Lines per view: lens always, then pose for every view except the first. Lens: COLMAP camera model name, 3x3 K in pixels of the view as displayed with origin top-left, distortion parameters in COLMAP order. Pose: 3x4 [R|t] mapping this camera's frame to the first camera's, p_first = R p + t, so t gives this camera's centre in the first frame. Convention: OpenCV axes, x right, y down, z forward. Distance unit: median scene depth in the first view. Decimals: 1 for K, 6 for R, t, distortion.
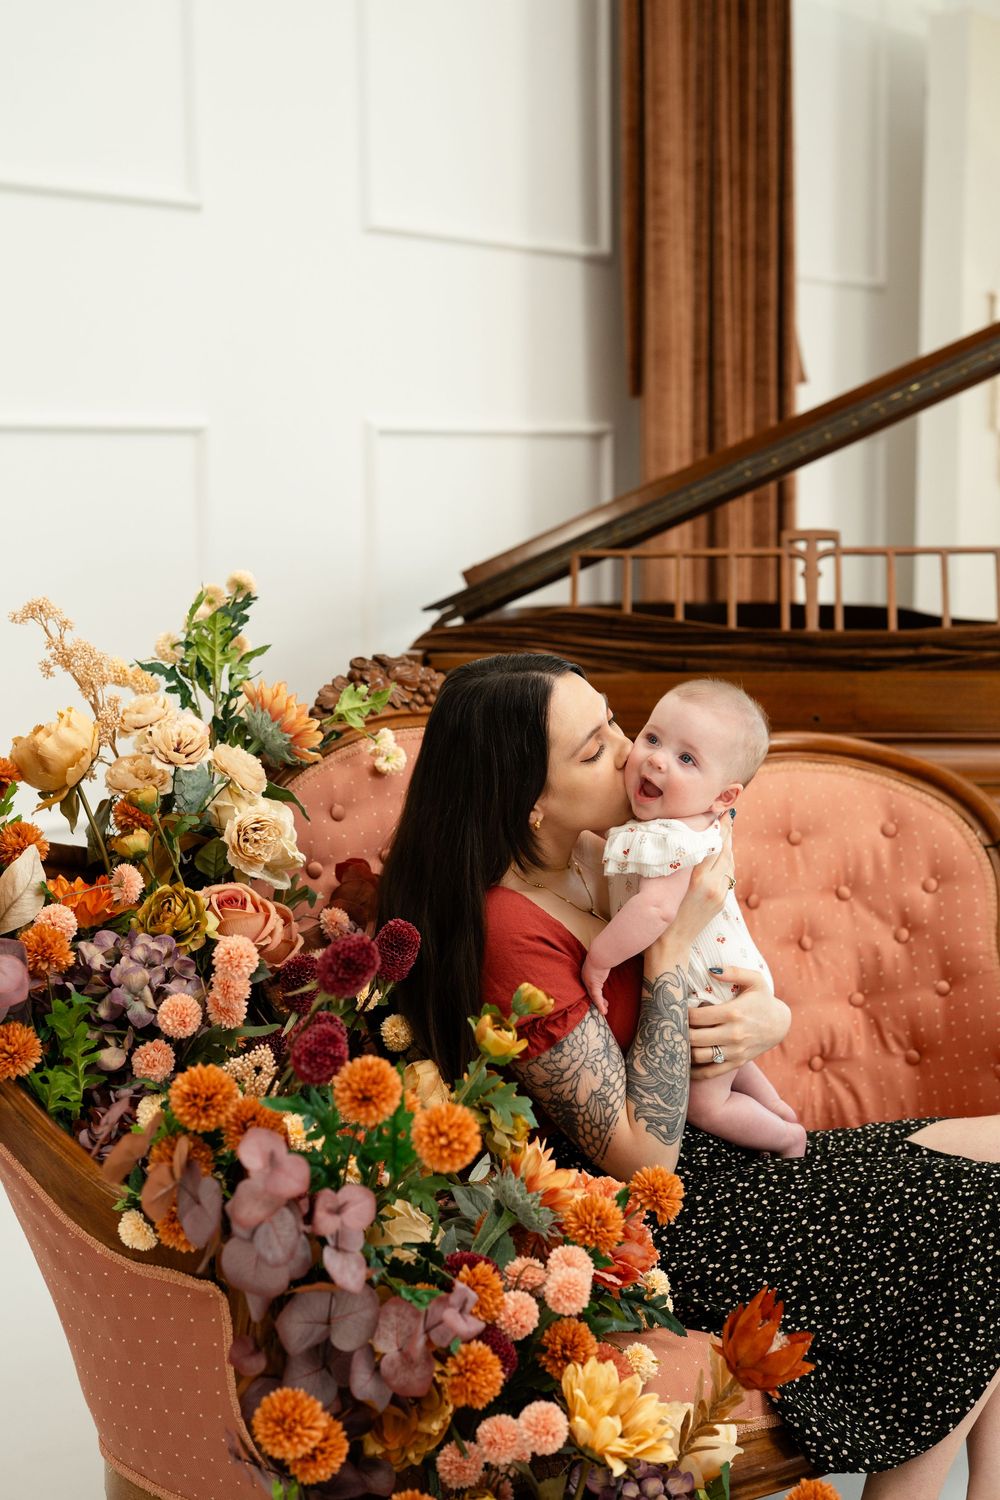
lens RADIAL K [[2184.5, 0, 500.0], [0, 2184.5, 750.0], [0, 0, 1]] dist [0.006349, -0.013569]
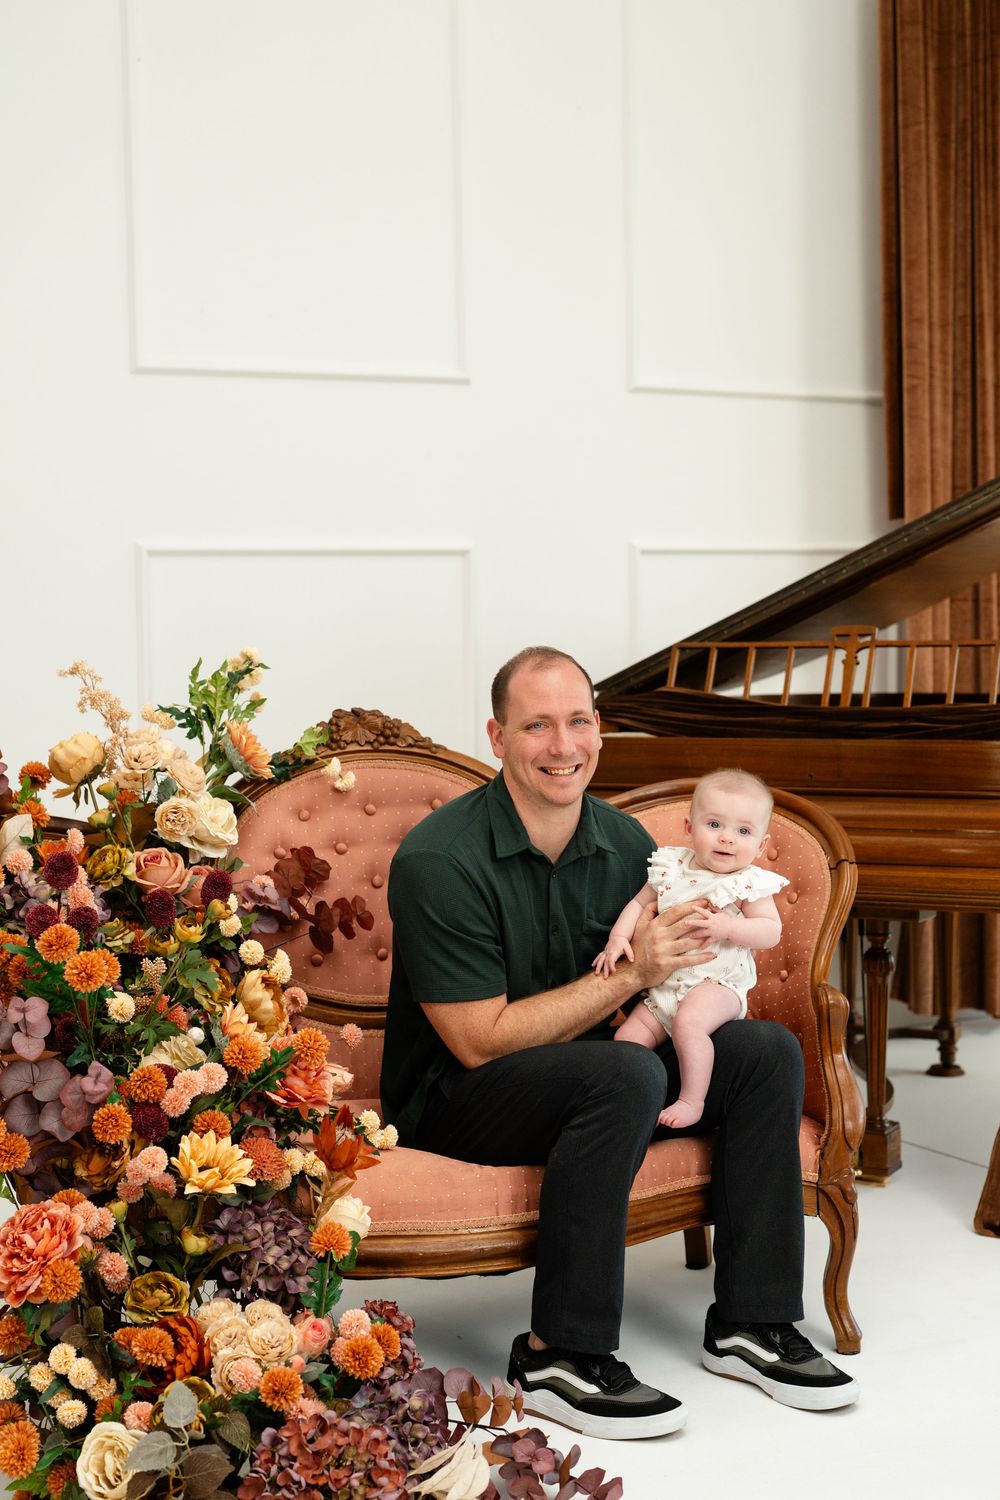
lens RADIAL K [[2172.3, 0, 517.5], [0, 2172.3, 771.5], [0, 0, 1]] dist [0.007106, 0.020572]
pose [[0.931184, 0.024105, -0.363752, 0.554670], [-0.040609, 0.998460, -0.037791, 0.046478], [0.362281, 0.049962, 0.930729, -0.270350]]
